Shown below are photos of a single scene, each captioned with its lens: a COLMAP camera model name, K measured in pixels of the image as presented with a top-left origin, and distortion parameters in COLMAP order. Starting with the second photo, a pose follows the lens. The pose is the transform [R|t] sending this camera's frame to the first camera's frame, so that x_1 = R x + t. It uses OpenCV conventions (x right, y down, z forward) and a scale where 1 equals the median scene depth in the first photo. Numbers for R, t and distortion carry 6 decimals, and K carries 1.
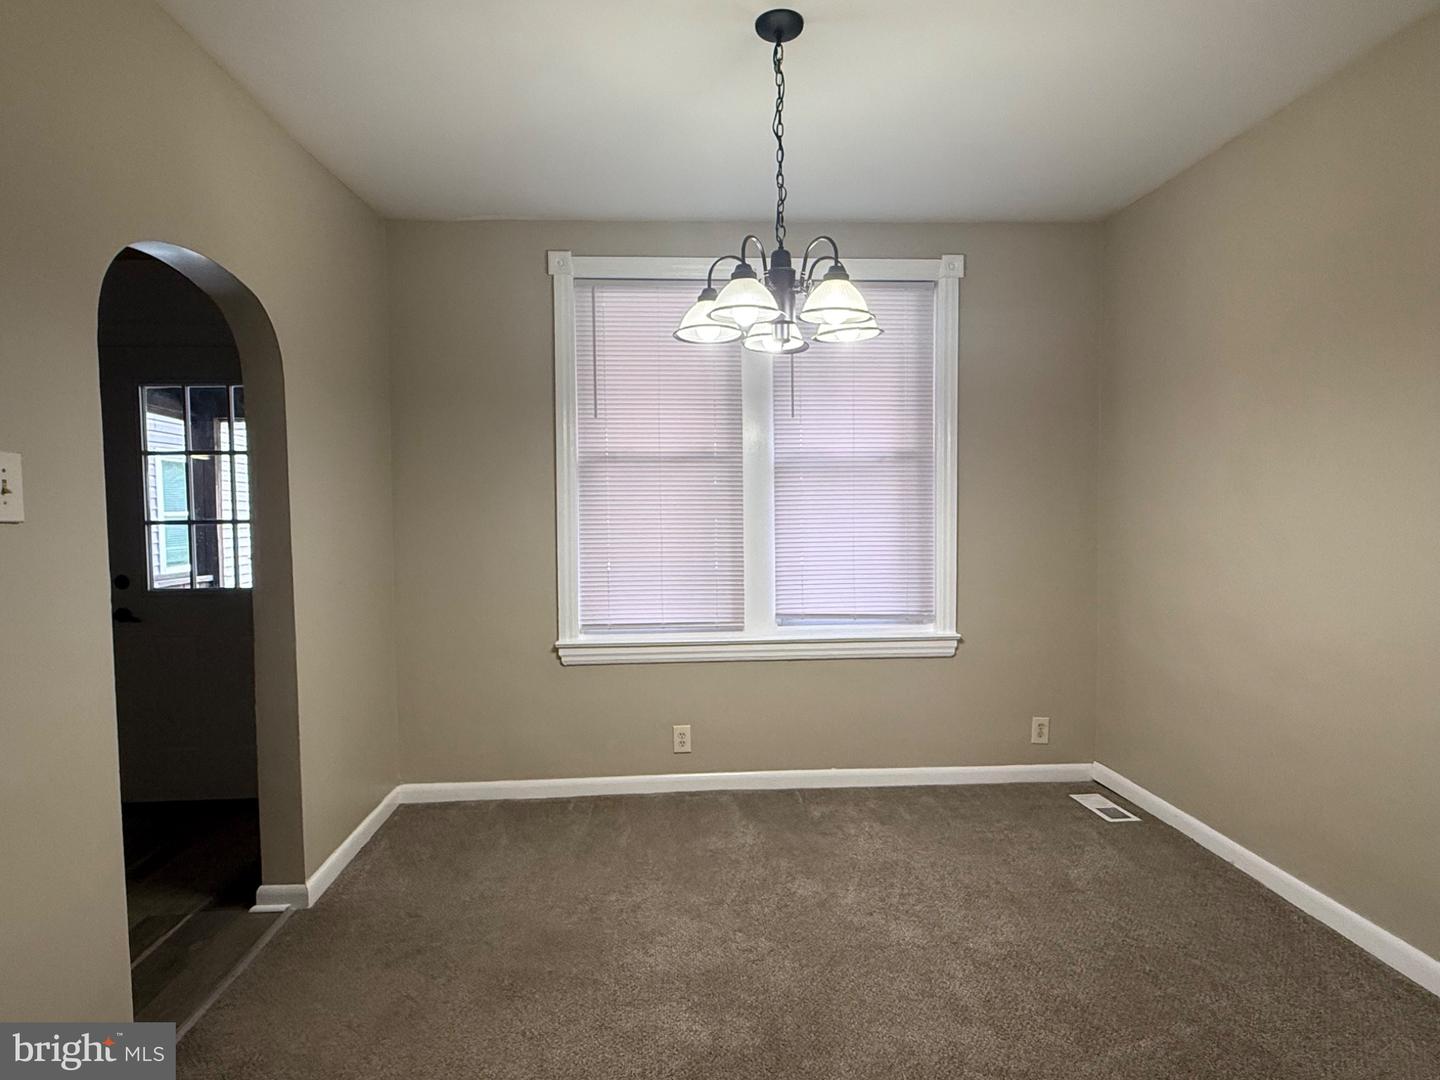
lens RADIAL K [[819.2, 0, 720.0], [0, 819.2, 540.0], [0, 0, 1]] dist [-0.000190, 0.000454]
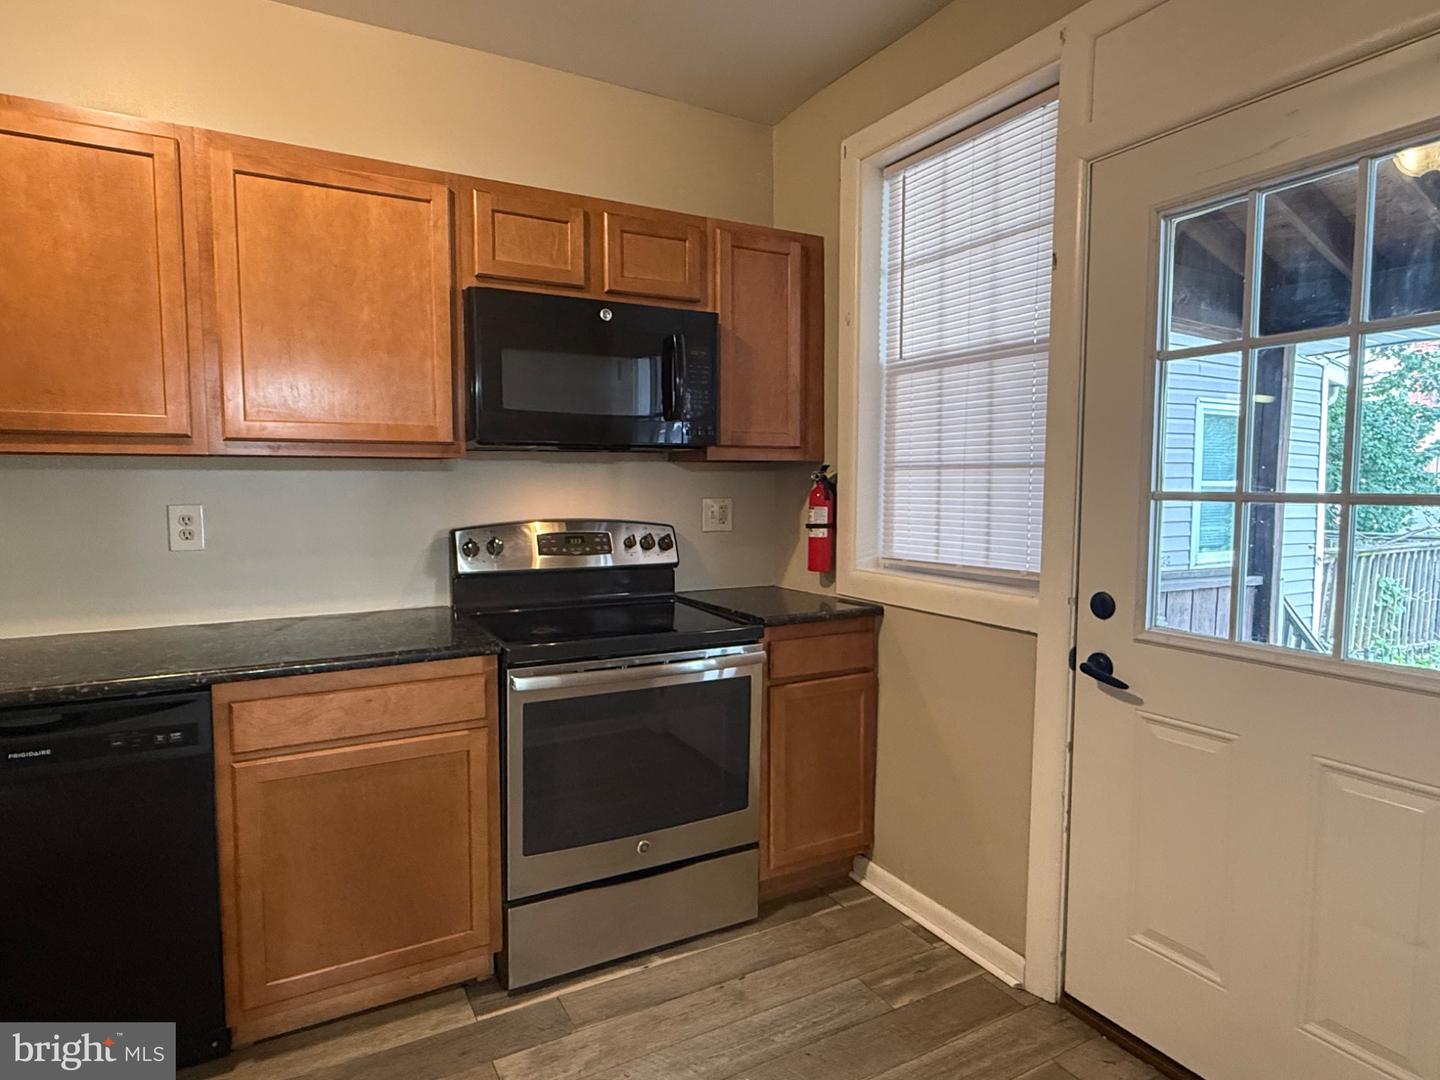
lens RADIAL K [[819.2, 0, 720.0], [0, 819.2, 540.0], [0, 0, 1]] dist [-0.000190, 0.000454]
pose [[0.418736, 0.069941, -0.905411, -0.232005], [-0.048624, 0.997326, 0.054554, -0.005511], [0.906805, 0.021181, 0.421017, 0.358225]]
